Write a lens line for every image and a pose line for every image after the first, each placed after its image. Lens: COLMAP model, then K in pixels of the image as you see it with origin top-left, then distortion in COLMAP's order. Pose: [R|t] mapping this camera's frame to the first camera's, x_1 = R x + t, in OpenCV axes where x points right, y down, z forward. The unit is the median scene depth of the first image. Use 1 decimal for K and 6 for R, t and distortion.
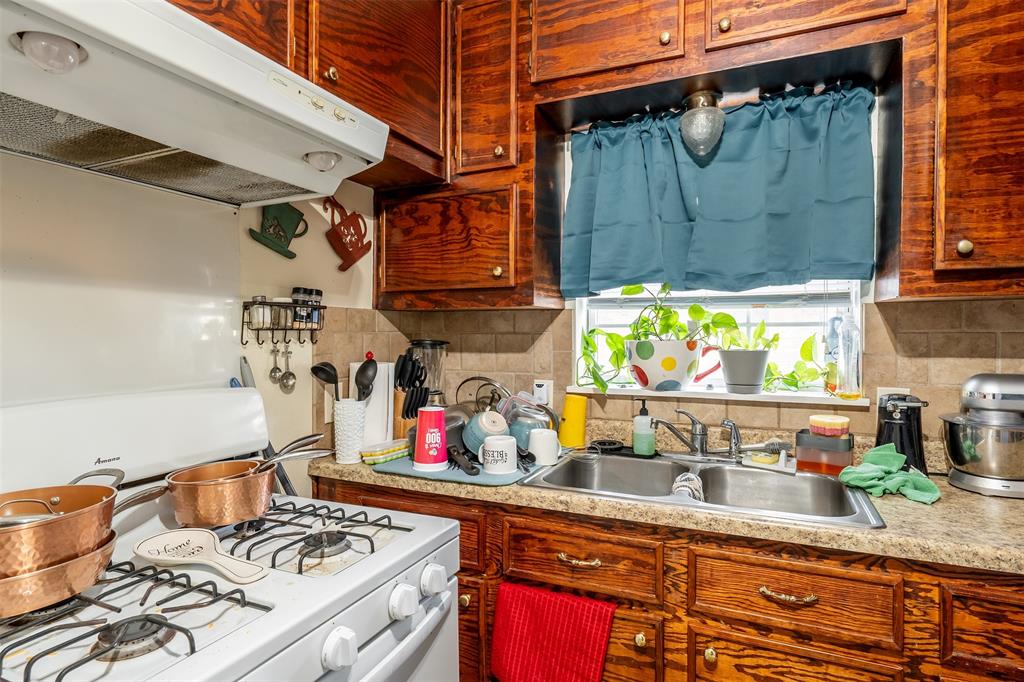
lens RADIAL K [[564.8, 0, 510.8], [0, 564.8, 336.8], [0, 0, 1]] dist [0.001267, 0.001007]
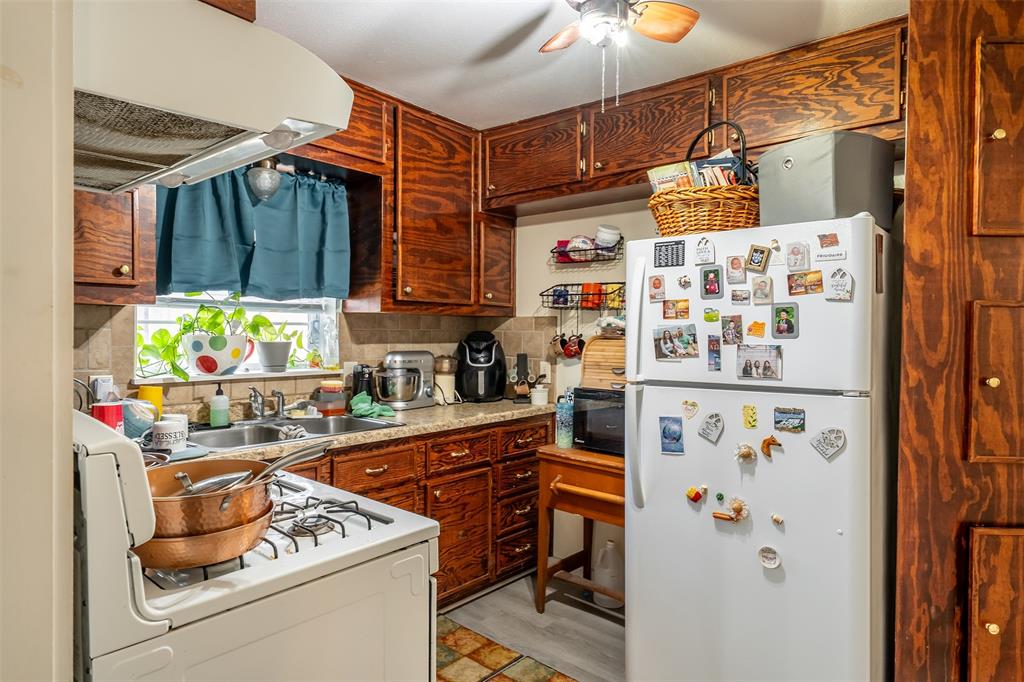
lens RADIAL K [[606.6, 0, 511.1], [0, 606.6, 338.6], [0, 0, 1]] dist [-0.000274, -0.000084]
pose [[0.278021, -0.008892, 0.960534, -0.922301], [-0.003042, 0.999944, 0.010138, -0.002090], [-0.960570, -0.005740, 0.277978, 0.005279]]
